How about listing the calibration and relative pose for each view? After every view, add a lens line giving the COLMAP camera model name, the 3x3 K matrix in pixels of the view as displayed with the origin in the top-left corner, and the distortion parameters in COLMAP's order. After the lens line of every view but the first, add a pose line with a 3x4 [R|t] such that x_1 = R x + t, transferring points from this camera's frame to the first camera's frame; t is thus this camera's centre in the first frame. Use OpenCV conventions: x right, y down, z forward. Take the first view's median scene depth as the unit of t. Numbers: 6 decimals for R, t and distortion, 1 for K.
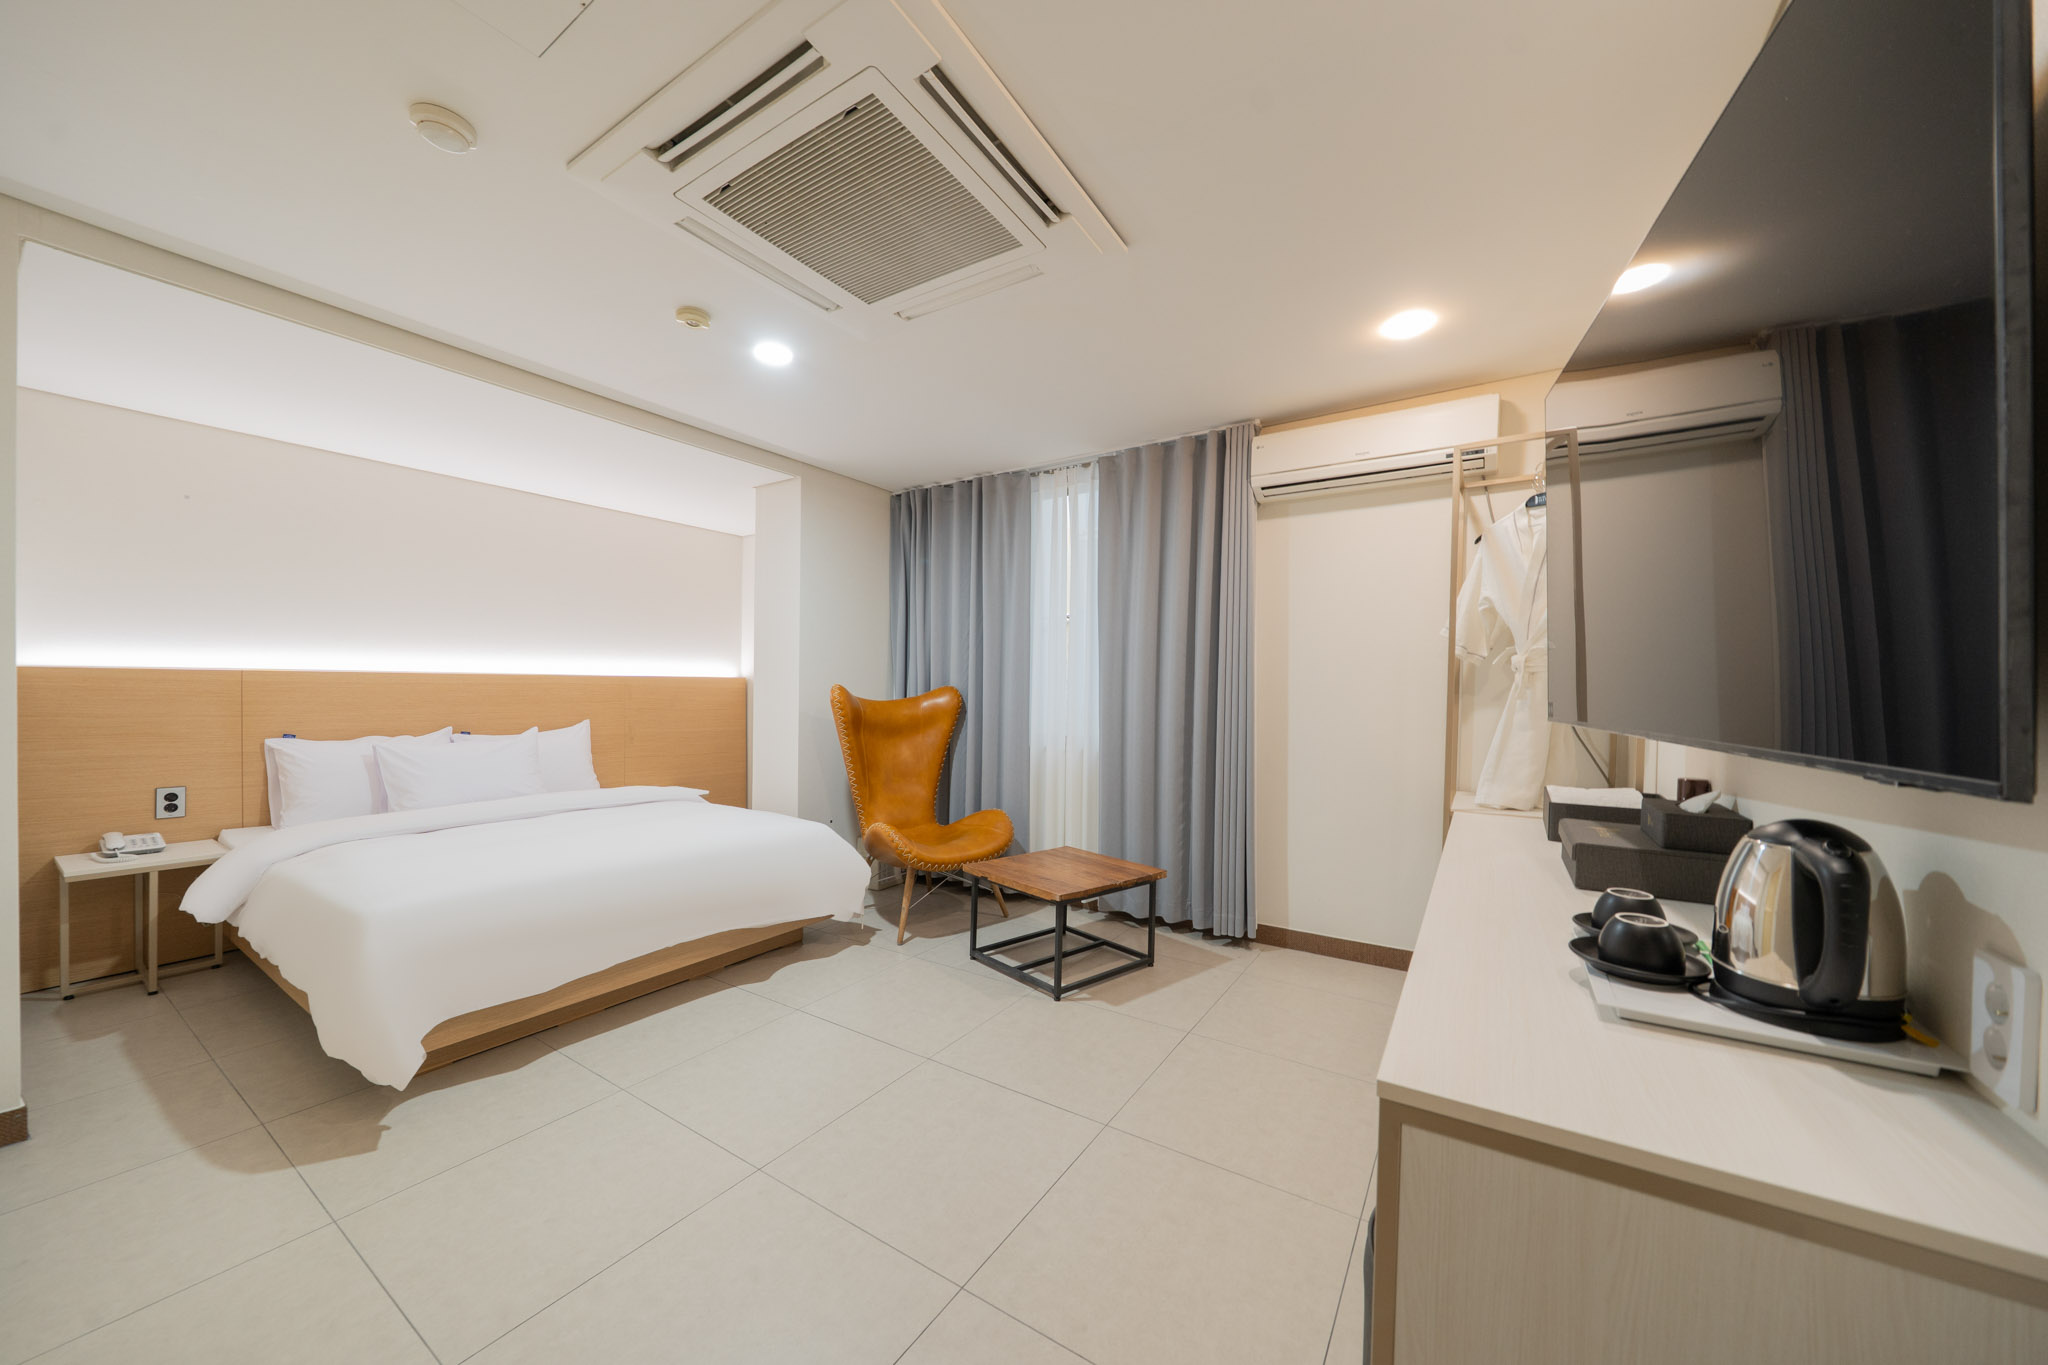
lens RADIAL K [[706.9, 0, 1026.1], [0, 706.9, 690.0], [0, 0, 1]] dist [0.003194, 0.000168]
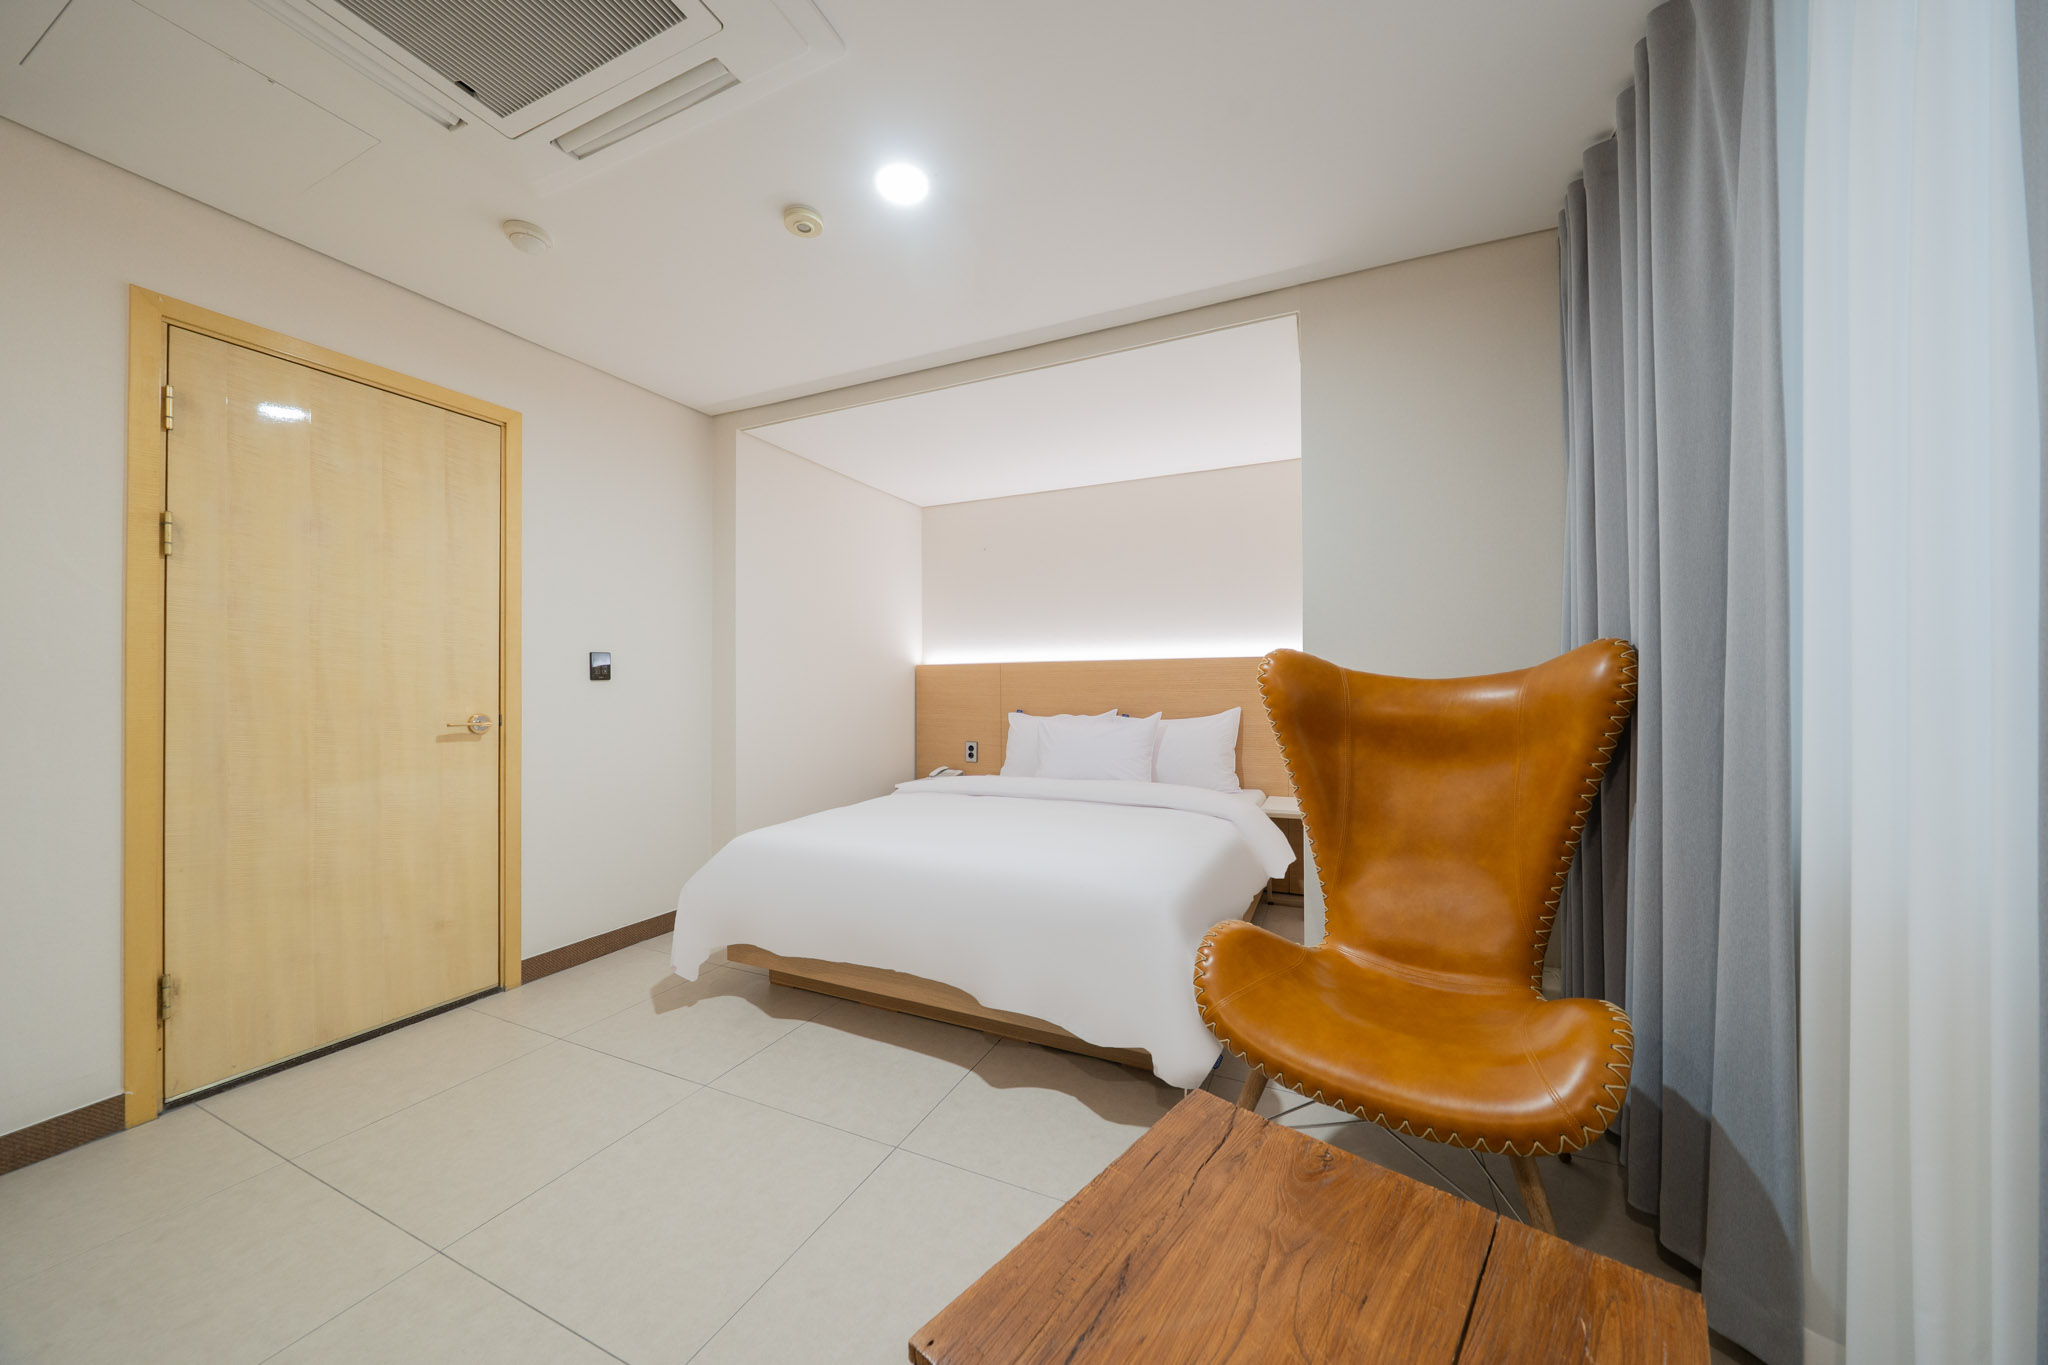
lens RADIAL K [[706.9, 0, 1028.7], [0, 706.9, 675.7], [0, 0, 1]] dist [0.003194, 0.000168]
pose [[0.145628, -0.020607, -0.989125, 0.239418], [0.009647, 0.999765, -0.019408, 0.020512], [0.989292, -0.006715, 0.145793, 0.700938]]
